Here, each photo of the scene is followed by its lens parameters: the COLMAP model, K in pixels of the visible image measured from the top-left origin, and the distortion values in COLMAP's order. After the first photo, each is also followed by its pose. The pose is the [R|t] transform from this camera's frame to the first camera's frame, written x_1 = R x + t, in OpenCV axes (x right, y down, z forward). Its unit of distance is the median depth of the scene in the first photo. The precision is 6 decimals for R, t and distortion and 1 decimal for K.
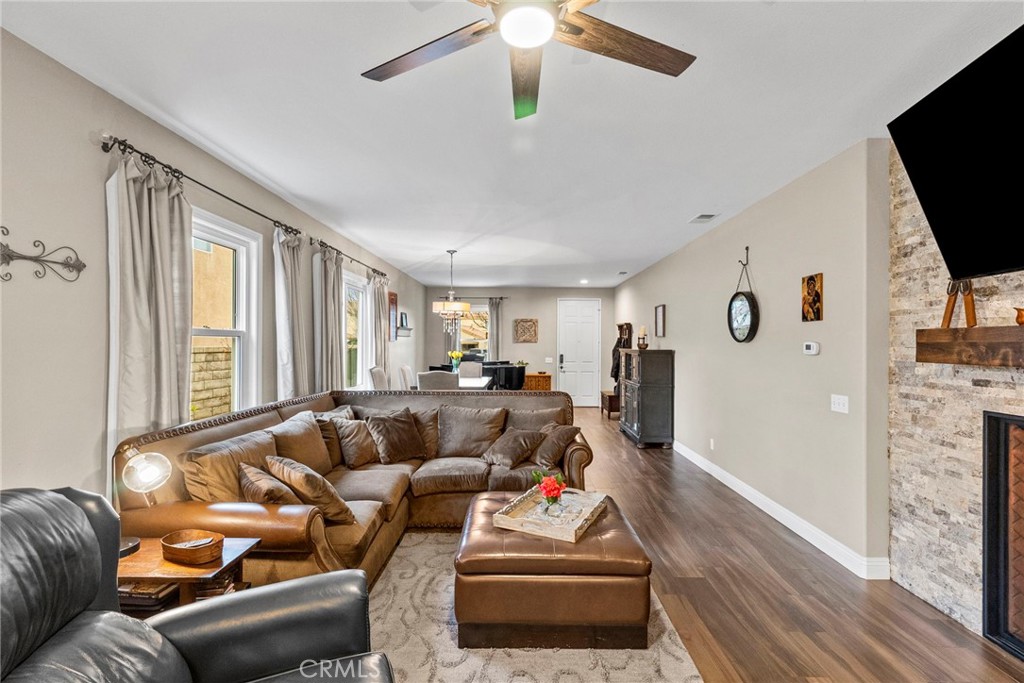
lens RADIAL K [[465.7, 0, 513.8], [0, 465.7, 339.5], [0, 0, 1]] dist [-0.003412, 0.001365]
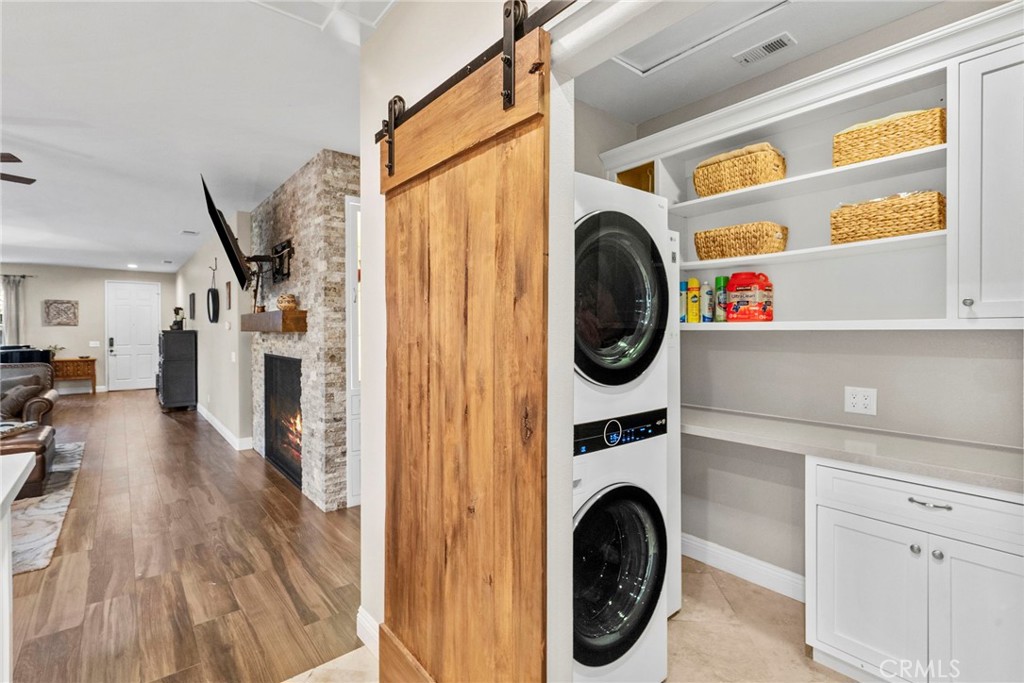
lens RADIAL K [[481.1, 0, 510.1], [0, 481.1, 333.3], [0, 0, 1]] dist [-0.001575, 0.000040]
pose [[0.769421, -0.011587, 0.638636, 0.321851], [-0.000187, 0.999831, 0.018366, 0.012988], [-0.638741, -0.014250, 0.769289, -0.983212]]
